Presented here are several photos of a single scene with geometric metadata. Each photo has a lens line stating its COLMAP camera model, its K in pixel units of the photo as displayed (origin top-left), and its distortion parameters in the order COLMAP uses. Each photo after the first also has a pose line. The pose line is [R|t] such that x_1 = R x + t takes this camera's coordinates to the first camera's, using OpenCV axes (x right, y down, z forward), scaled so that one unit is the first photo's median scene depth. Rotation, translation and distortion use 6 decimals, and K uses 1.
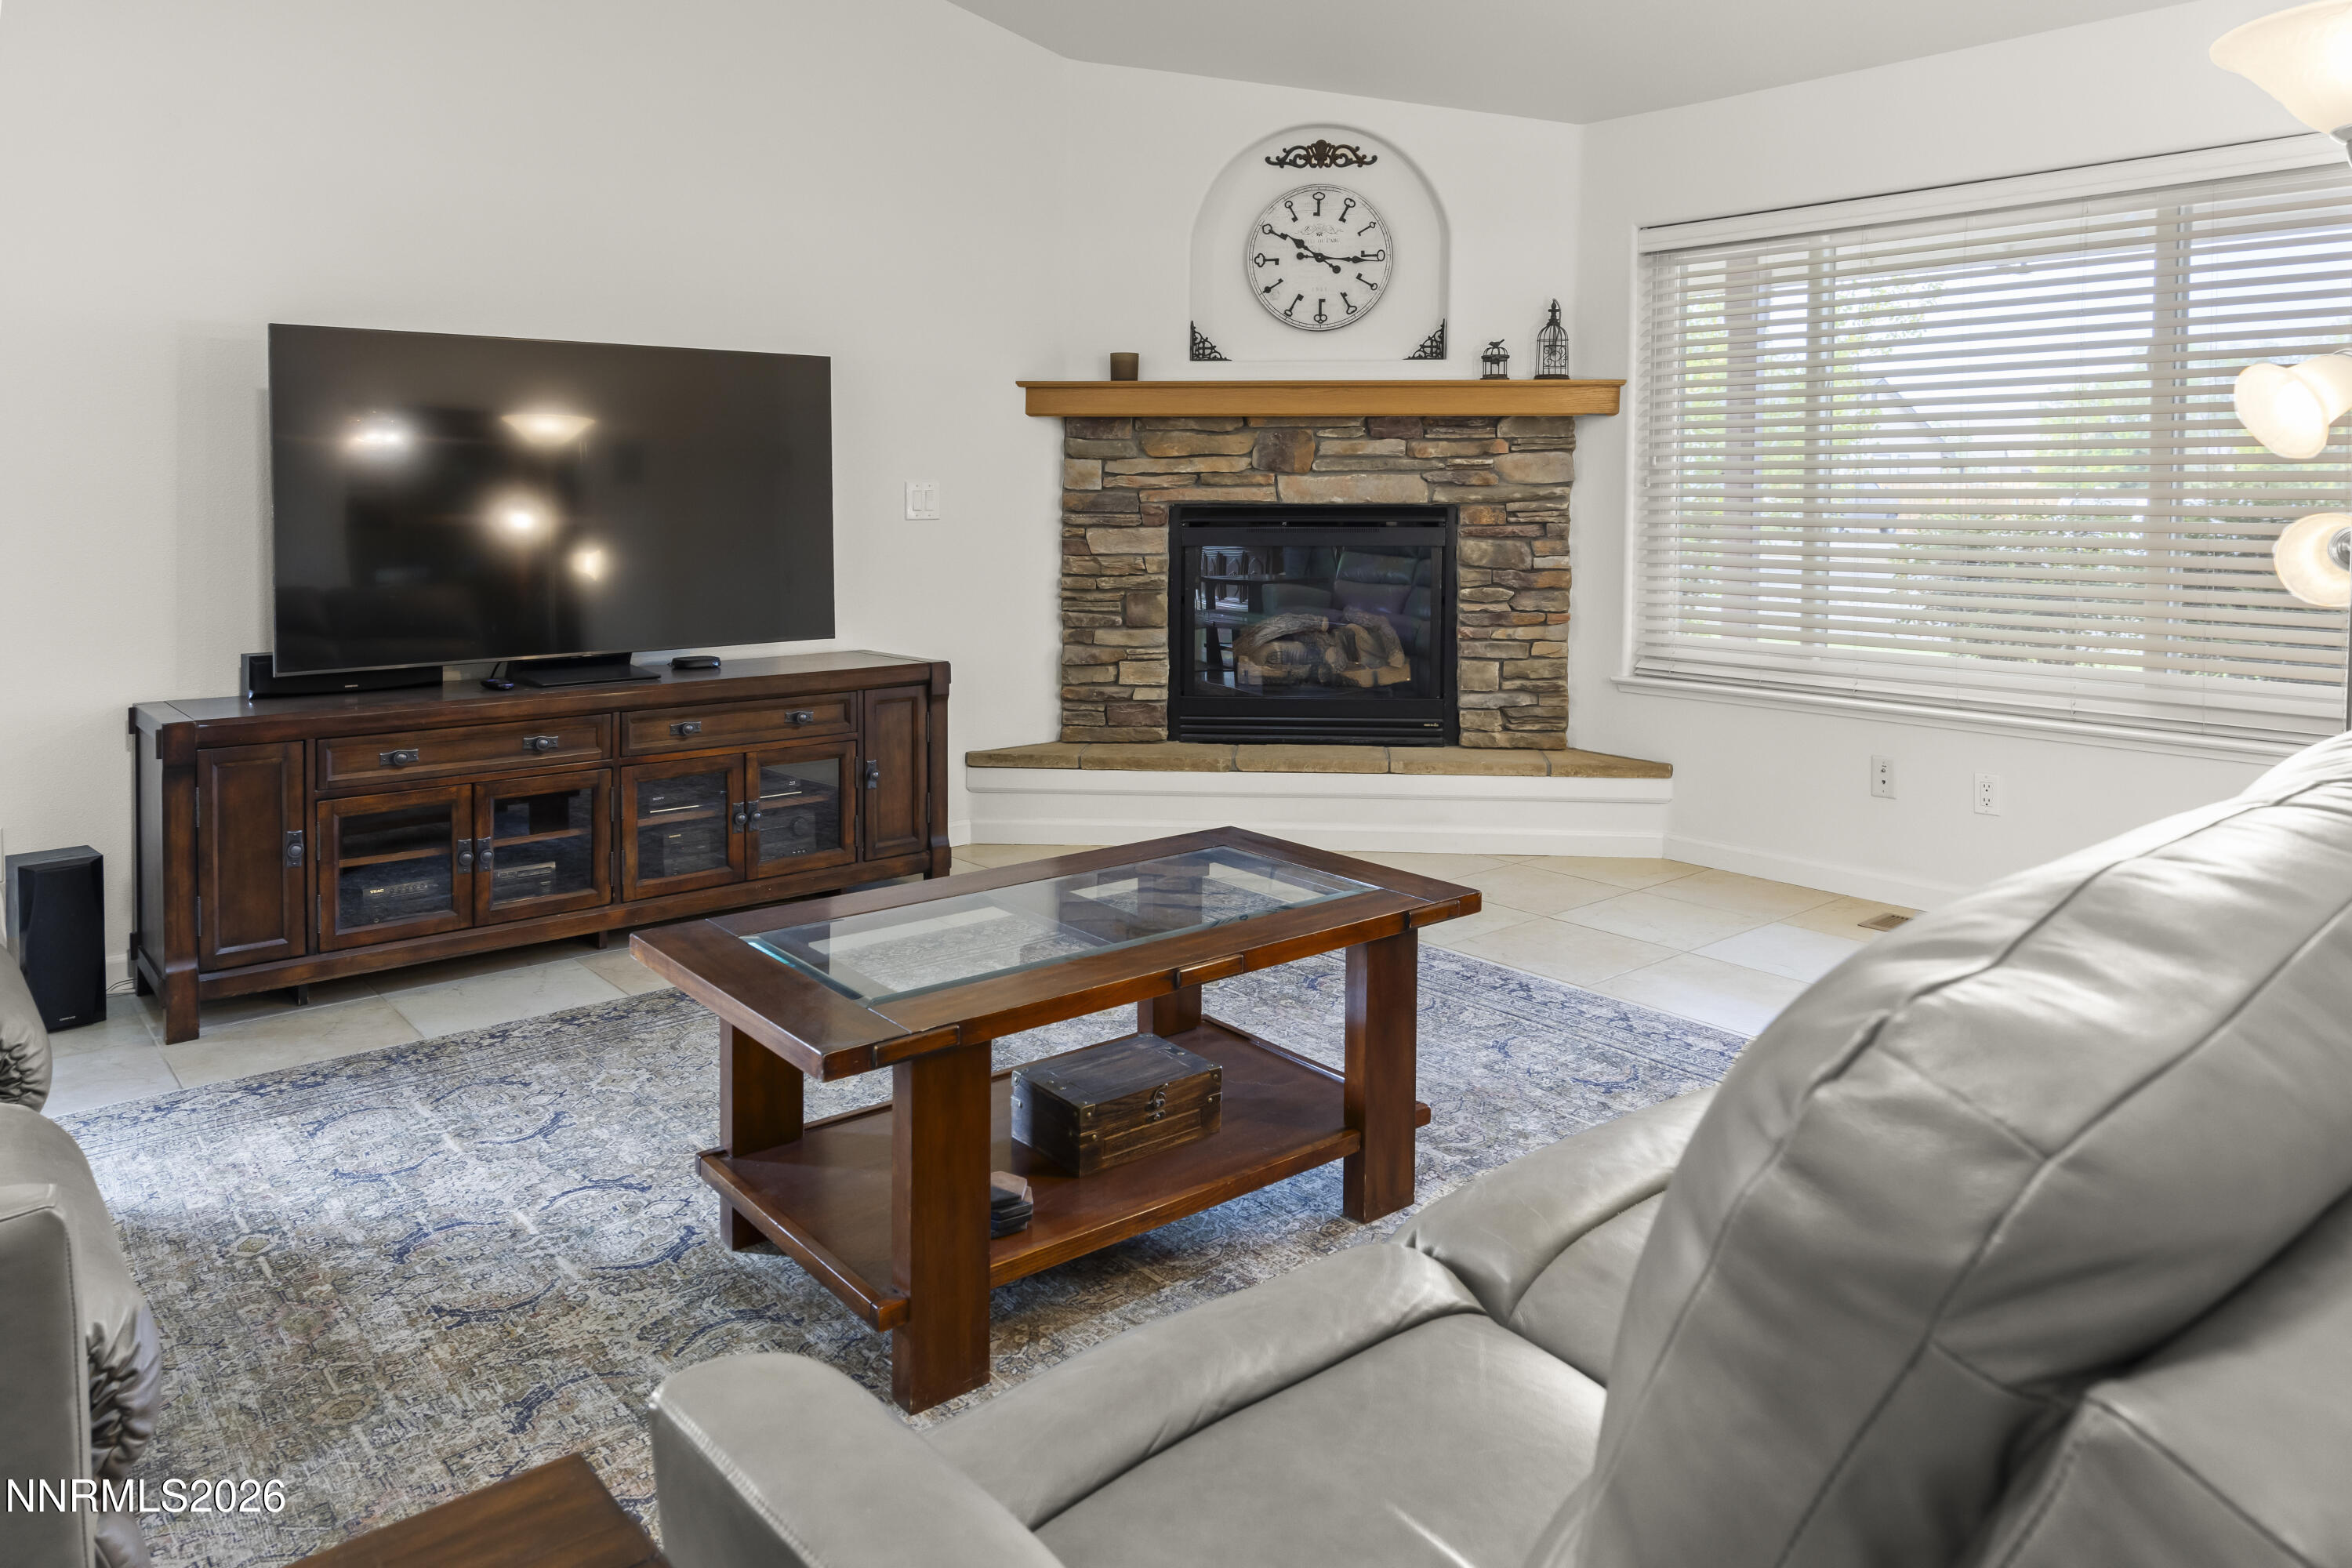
lens RADIAL K [[1585.2, 0, 1184.6], [0, 1585.2, 681.4], [0, 0, 1]] dist [-0.006464, 0.007755]
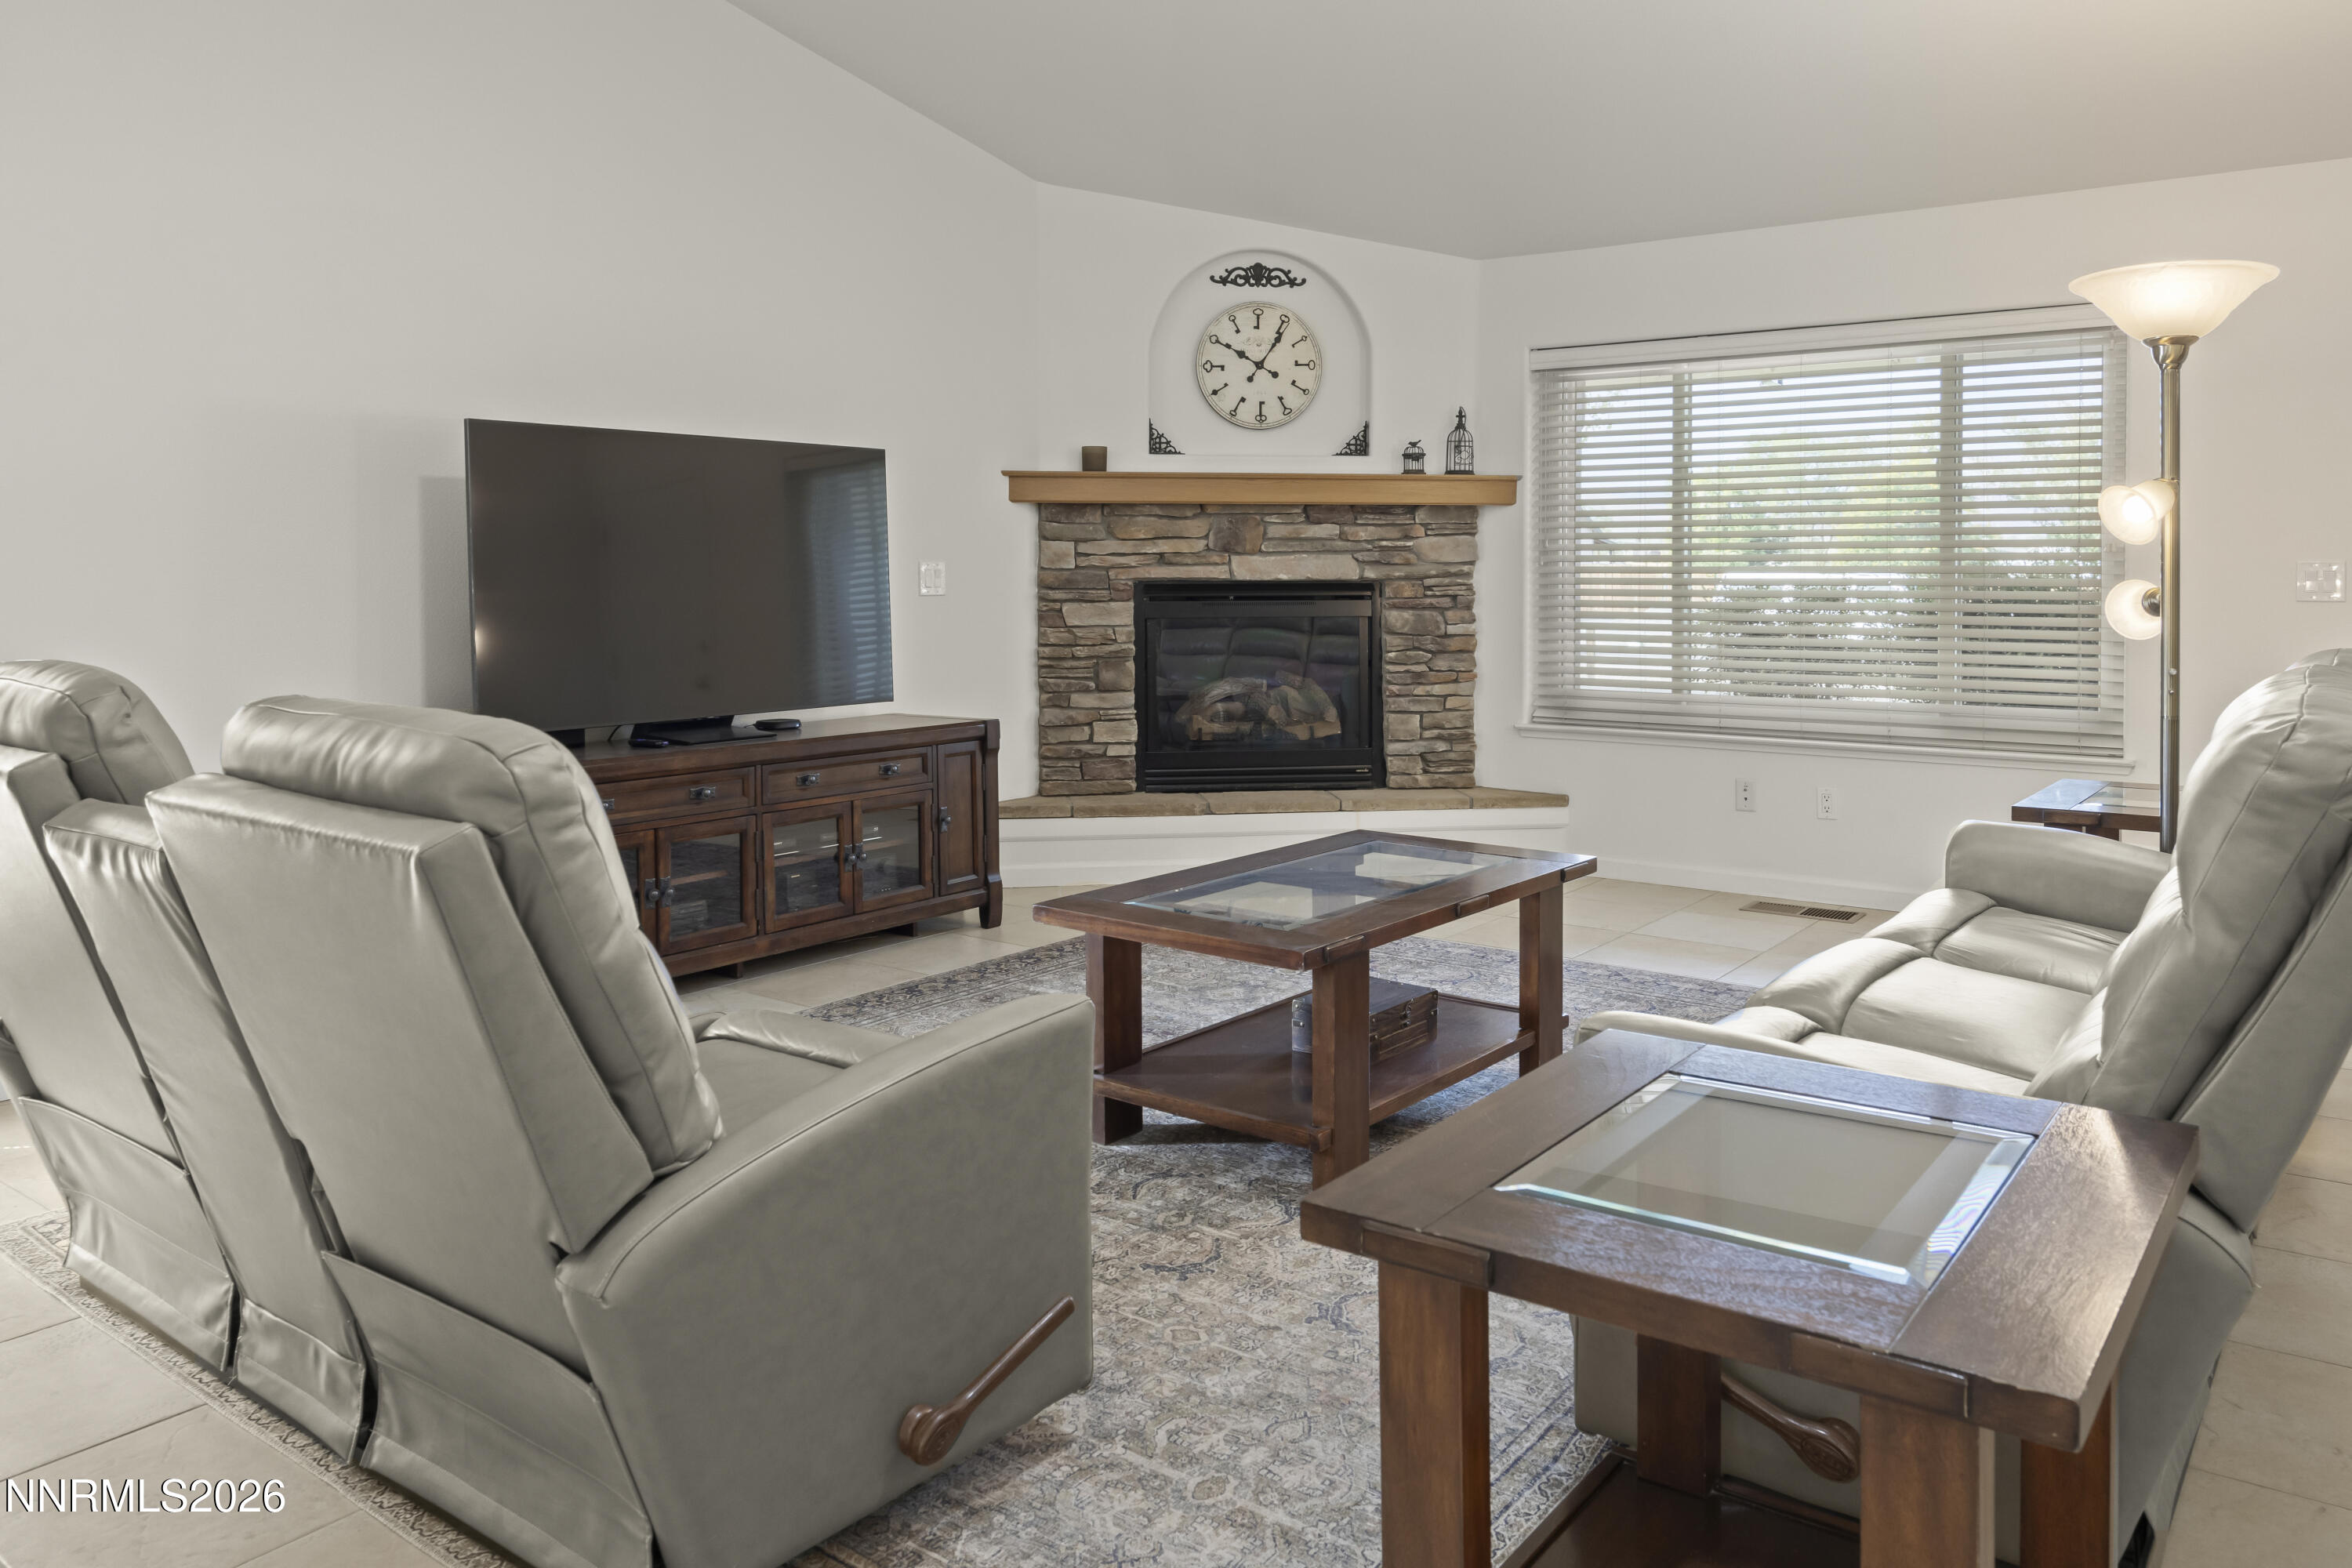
lens RADIAL K [[1684.1, 0, 1176.3], [0, 1684.1, 790.8], [0, 0, 1]] dist [-0.030967, 0.003603]
pose [[0.976021, -0.030690, 0.215500, -0.249987], [0.028938, 0.999518, 0.011278, 0.025089], [-0.215742, -0.004771, 0.976439, -0.178945]]
